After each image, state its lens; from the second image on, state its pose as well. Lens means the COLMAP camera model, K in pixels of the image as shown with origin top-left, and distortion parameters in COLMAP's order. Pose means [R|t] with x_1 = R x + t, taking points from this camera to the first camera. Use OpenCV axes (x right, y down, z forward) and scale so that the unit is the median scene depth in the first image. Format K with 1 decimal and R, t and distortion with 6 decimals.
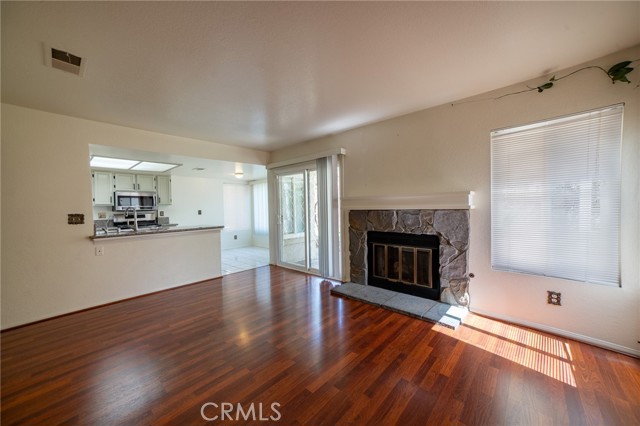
lens RADIAL K [[242.1, 0, 321.4], [0, 242.1, 212.1], [0, 0, 1]] dist [-0.019465, 0.024441]
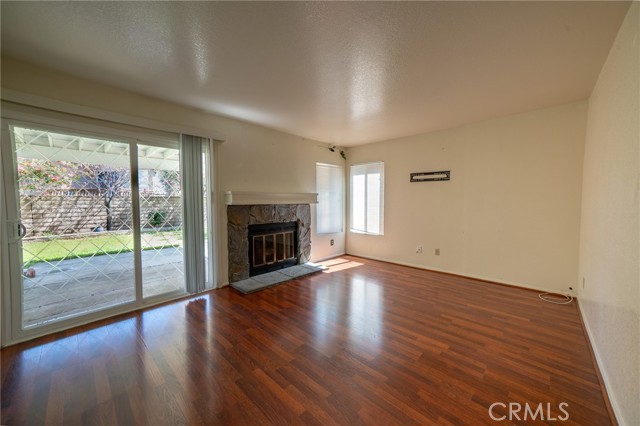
lens RADIAL K [[242.1, 0, 321.4], [0, 242.1, 212.1], [0, 0, 1]] dist [-0.019465, 0.024441]
pose [[0.018969, -0.027793, 0.999434, -0.909991], [0.025132, 0.999311, 0.027312, 0.002012], [-0.999504, 0.024600, 0.019655, 0.726752]]
